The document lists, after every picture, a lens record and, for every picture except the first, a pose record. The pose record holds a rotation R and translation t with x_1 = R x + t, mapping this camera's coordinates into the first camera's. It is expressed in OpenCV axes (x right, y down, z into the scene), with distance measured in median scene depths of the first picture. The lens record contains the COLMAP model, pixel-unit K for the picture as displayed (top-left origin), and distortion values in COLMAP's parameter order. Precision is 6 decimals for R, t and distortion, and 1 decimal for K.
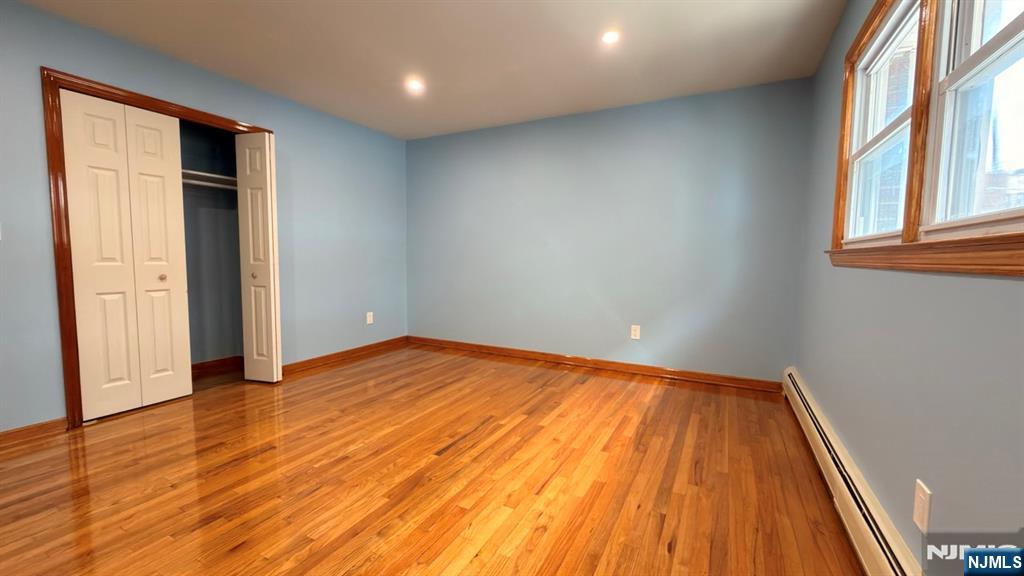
lens RADIAL K [[411.3, 0, 506.9], [0, 411.3, 286.6], [0, 0, 1]] dist [-0.003334, -0.000080]
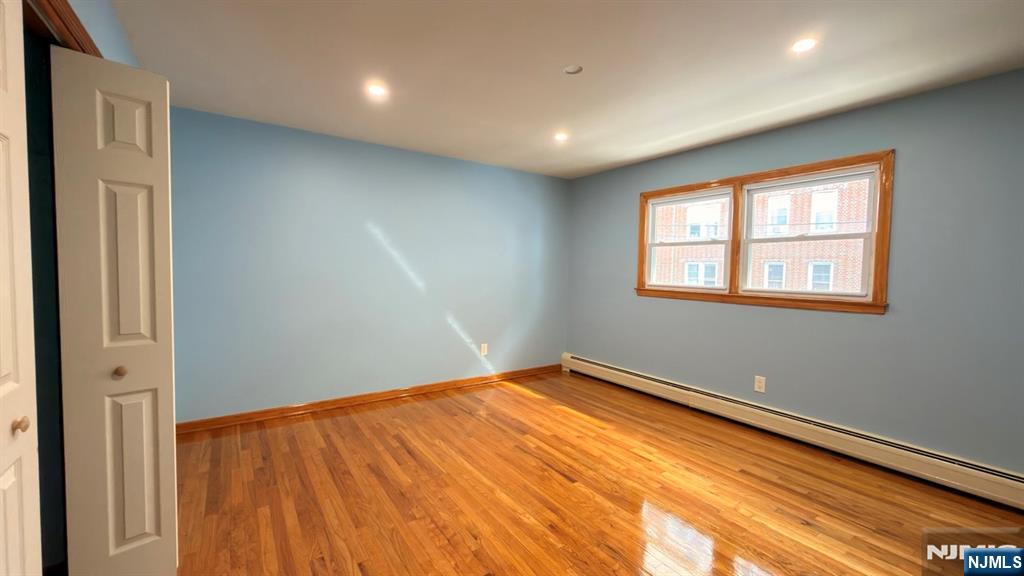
lens RADIAL K [[411.3, 0, 506.9], [0, 411.3, 286.6], [0, 0, 1]] dist [-0.003334, -0.000080]
pose [[0.459374, -0.040969, 0.887298, -1.007714], [0.049784, 0.998553, 0.020331, -0.136022], [-0.886847, 0.034834, 0.460749, 0.497687]]
